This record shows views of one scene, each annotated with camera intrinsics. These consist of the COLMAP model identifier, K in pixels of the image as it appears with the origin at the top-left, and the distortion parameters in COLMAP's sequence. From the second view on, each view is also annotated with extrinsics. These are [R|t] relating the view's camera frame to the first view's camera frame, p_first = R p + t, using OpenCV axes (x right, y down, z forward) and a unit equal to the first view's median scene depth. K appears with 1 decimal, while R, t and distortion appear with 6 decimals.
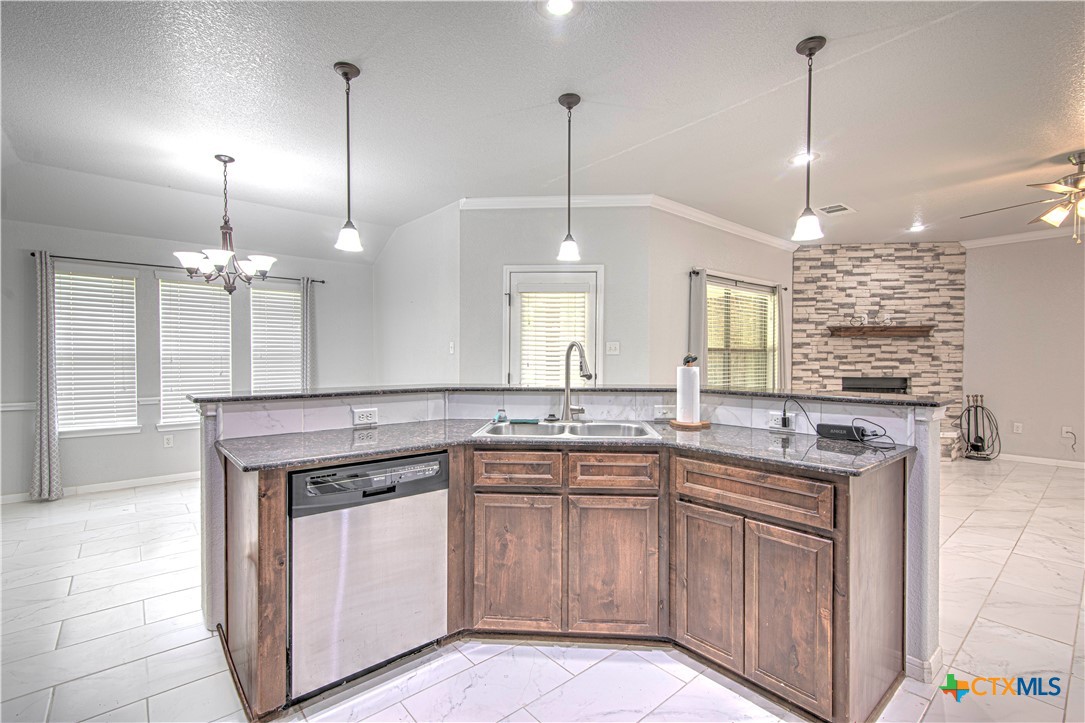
lens RADIAL K [[490.3, 0, 546.8], [0, 490.3, 365.9], [0, 0, 1]] dist [0.012487, 0.000955]
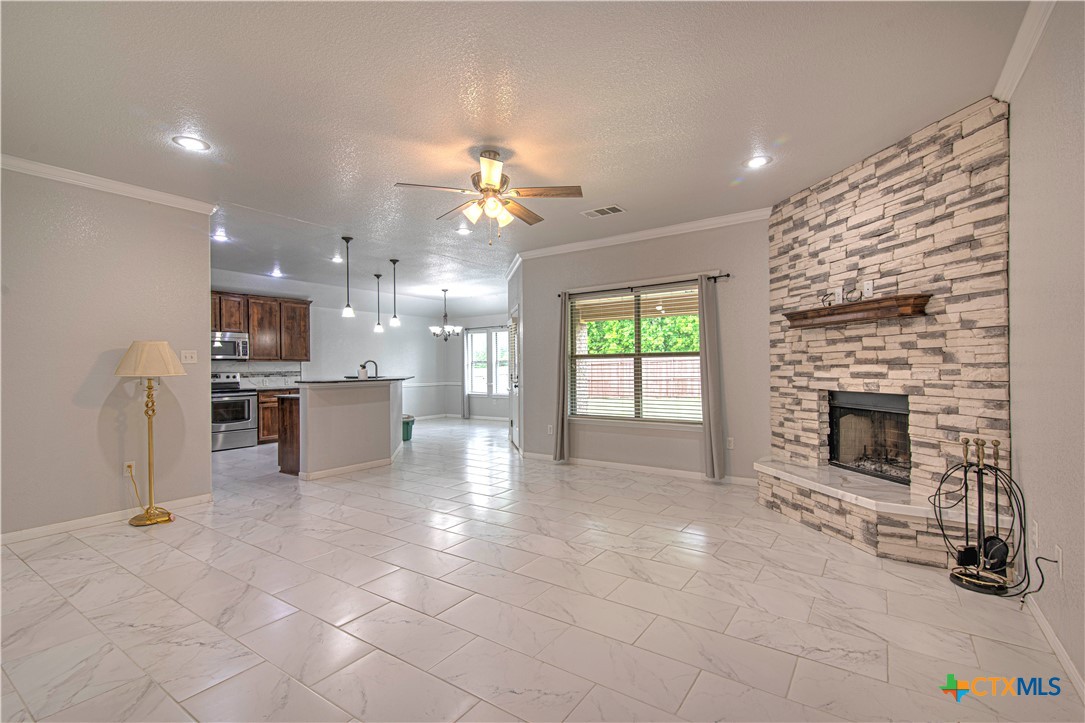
lens RADIAL K [[490.3, 0, 538.2], [0, 490.3, 366.3], [0, 0, 1]] dist [0.012487, 0.000955]
pose [[0.242997, -0.004583, -0.970016, 1.151740], [-0.005426, 0.999967, -0.006084, -0.001394], [0.970012, 0.006742, 0.242964, 0.491841]]
